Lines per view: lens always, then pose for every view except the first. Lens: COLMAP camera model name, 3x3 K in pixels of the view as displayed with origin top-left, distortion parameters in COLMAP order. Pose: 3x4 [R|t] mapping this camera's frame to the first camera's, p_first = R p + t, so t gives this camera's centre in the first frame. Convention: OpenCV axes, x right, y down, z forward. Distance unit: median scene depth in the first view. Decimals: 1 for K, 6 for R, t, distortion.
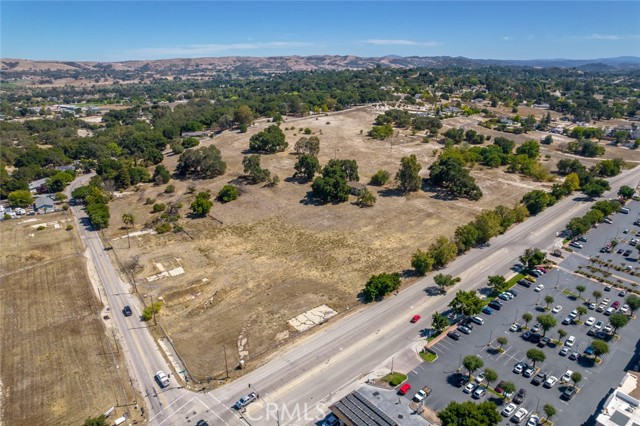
lens RADIAL K [[411.0, 0, 321.5], [0, 411.0, 213.4], [0, 0, 1]] dist [-0.081771, 0.078688]
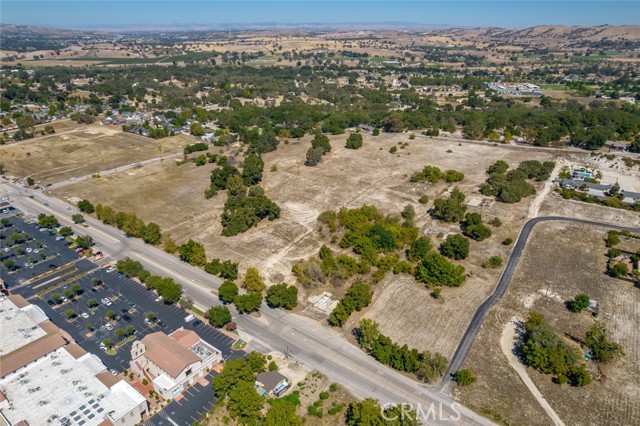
lens RADIAL K [[429.8, 0, 335.0], [0, 429.8, 203.5], [0, 0, 1]] dist [-0.089919, 0.090119]
pose [[0.240788, 0.378820, -0.893598, 1.312460], [-0.340959, 0.895021, 0.287549, -0.486655], [0.908718, 0.235442, 0.344673, 0.809580]]
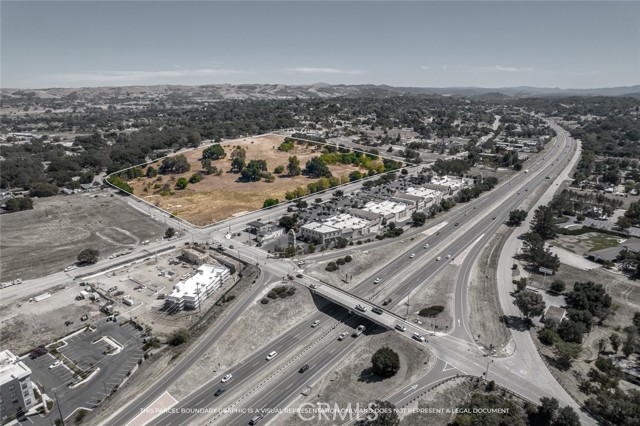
lens RADIAL K [[411.0, 0, 321.5], [0, 411.0, 213.4], [0, 0, 1]] dist [-0.081771, 0.078688]
pose [[0.987240, -0.040943, 0.153887, 0.040680], [0.050187, 0.997131, -0.056667, 0.223774], [-0.151125, 0.063667, 0.986462, -0.822498]]
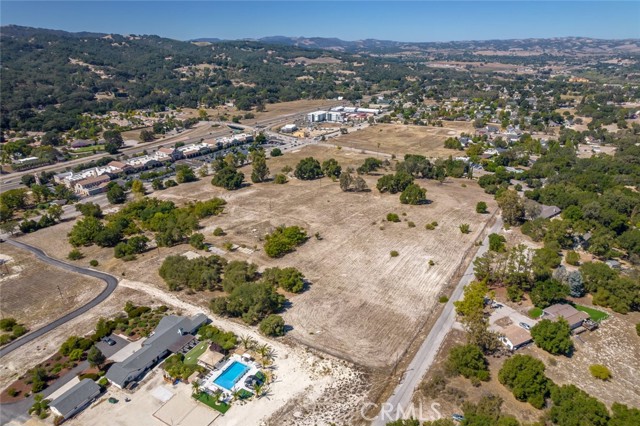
lens RADIAL K [[411.0, 0, 321.5], [0, 411.0, 213.4], [0, 0, 1]] dist [-0.081771, 0.078688]
pose [[-0.966636, 0.102576, -0.234718, 0.348470], [-0.084716, 0.736739, 0.670850, -0.947882], [0.241739, 0.668352, -0.703468, 2.110656]]
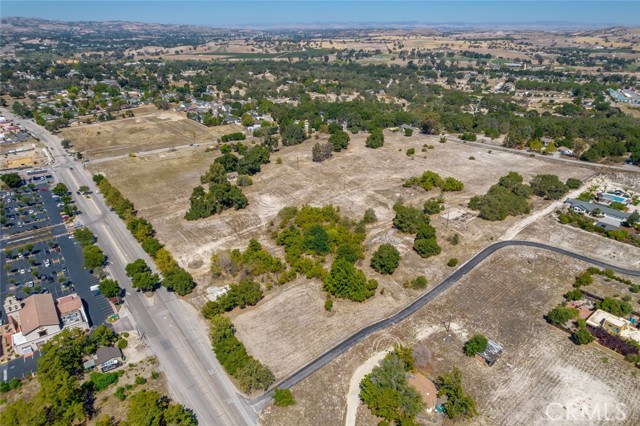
lens RADIAL K [[437.1, 0, 339.8], [0, 437.1, 222.7], [0, 0, 1]] dist [-0.090013, 0.088861]
pose [[-0.045478, 0.420250, -0.906268, 1.312109], [-0.347951, 0.843732, 0.408713, -0.590836], [0.936409, 0.333924, 0.107855, 1.180742]]
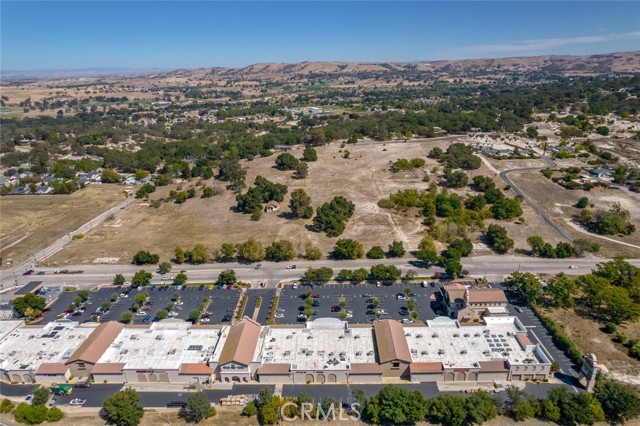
lens RADIAL K [[411.0, 0, 321.5], [0, 411.0, 213.4], [0, 0, 1]] dist [-0.081771, 0.078688]
pose [[0.751631, 0.212484, -0.624421, 1.003491], [-0.208669, 0.974668, 0.080491, -0.173395], [0.625706, 0.069798, 0.776930, 0.074167]]
